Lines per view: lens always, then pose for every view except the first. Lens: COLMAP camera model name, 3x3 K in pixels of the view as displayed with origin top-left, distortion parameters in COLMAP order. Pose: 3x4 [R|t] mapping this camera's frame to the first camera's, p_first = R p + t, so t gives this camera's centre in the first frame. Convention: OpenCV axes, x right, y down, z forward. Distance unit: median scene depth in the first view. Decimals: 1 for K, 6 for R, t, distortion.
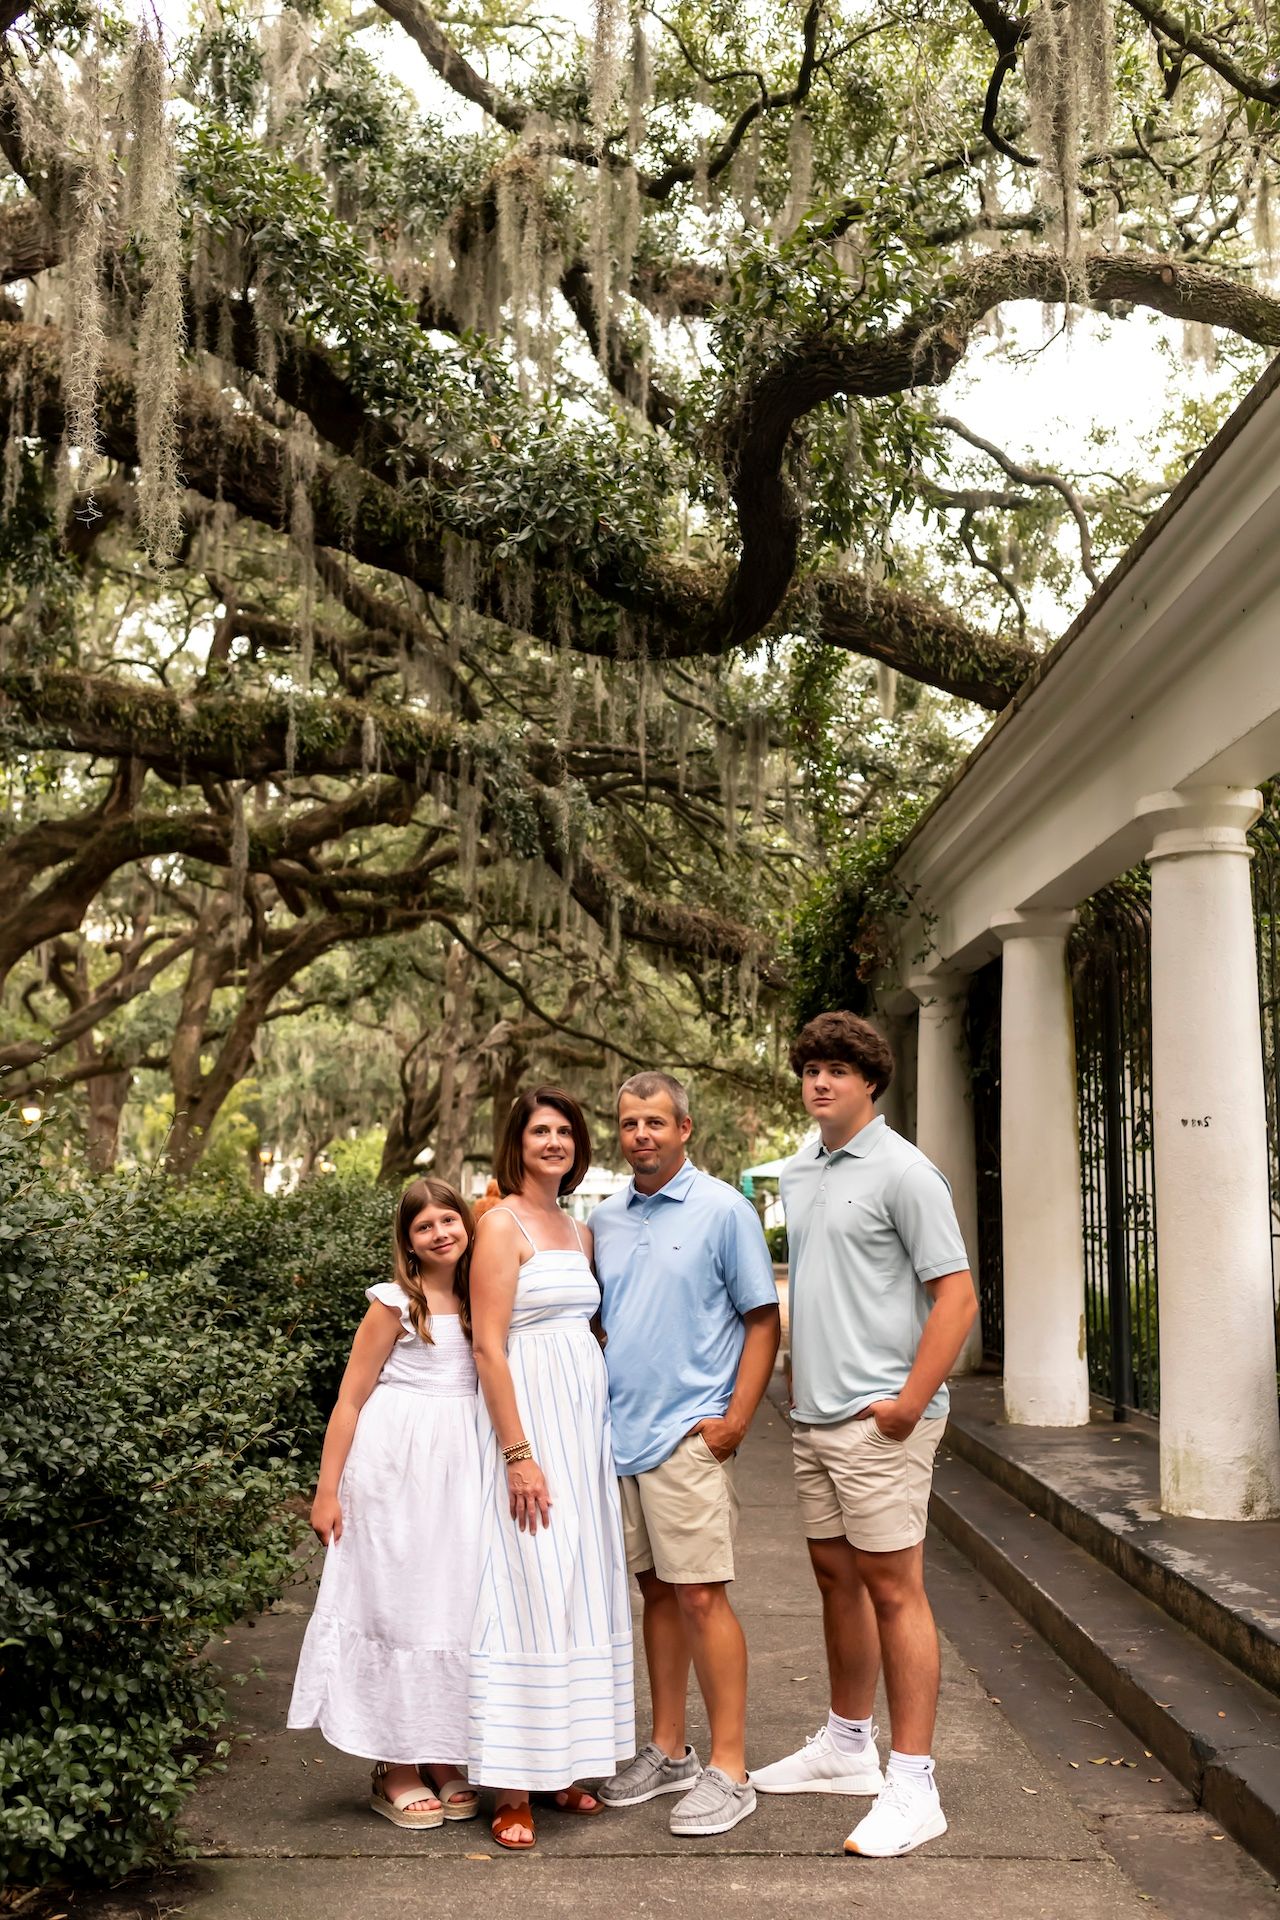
lens RADIAL K [[2016.6, 0, 603.5], [0, 2016.6, 972.4], [0, 0, 1]] dist [0.001221, 0.022020]
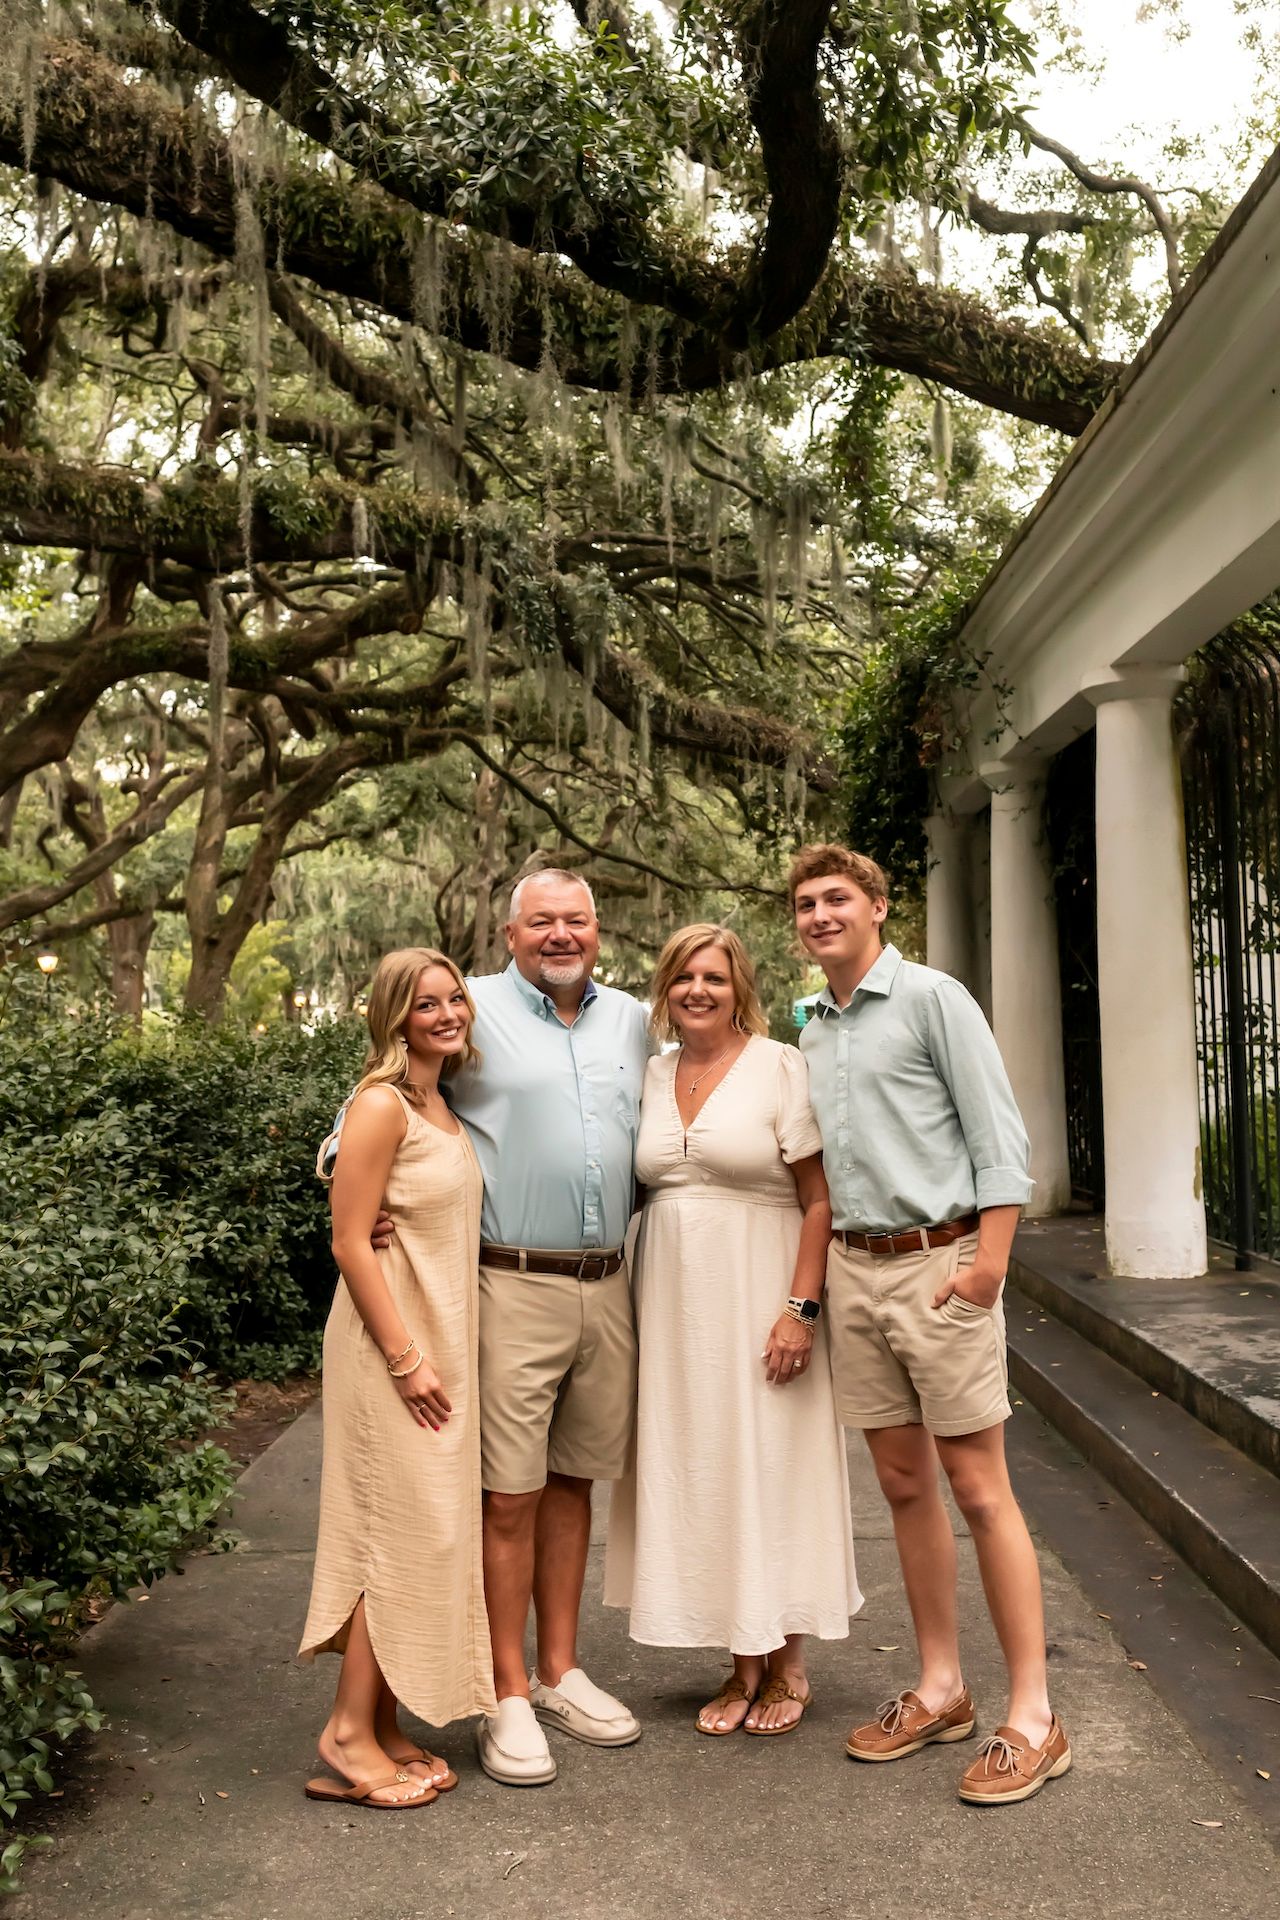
lens RADIAL K [[2000.1, 0, 644.0], [0, 2000.1, 953.5], [0, 0, 1]] dist [0.003493, 0.006680]
pose [[0.999546, -0.029389, -0.006698, 0.008064], [0.029786, 0.997099, 0.070048, 0.013773], [0.004620, -0.070216, 0.997521, 0.099036]]
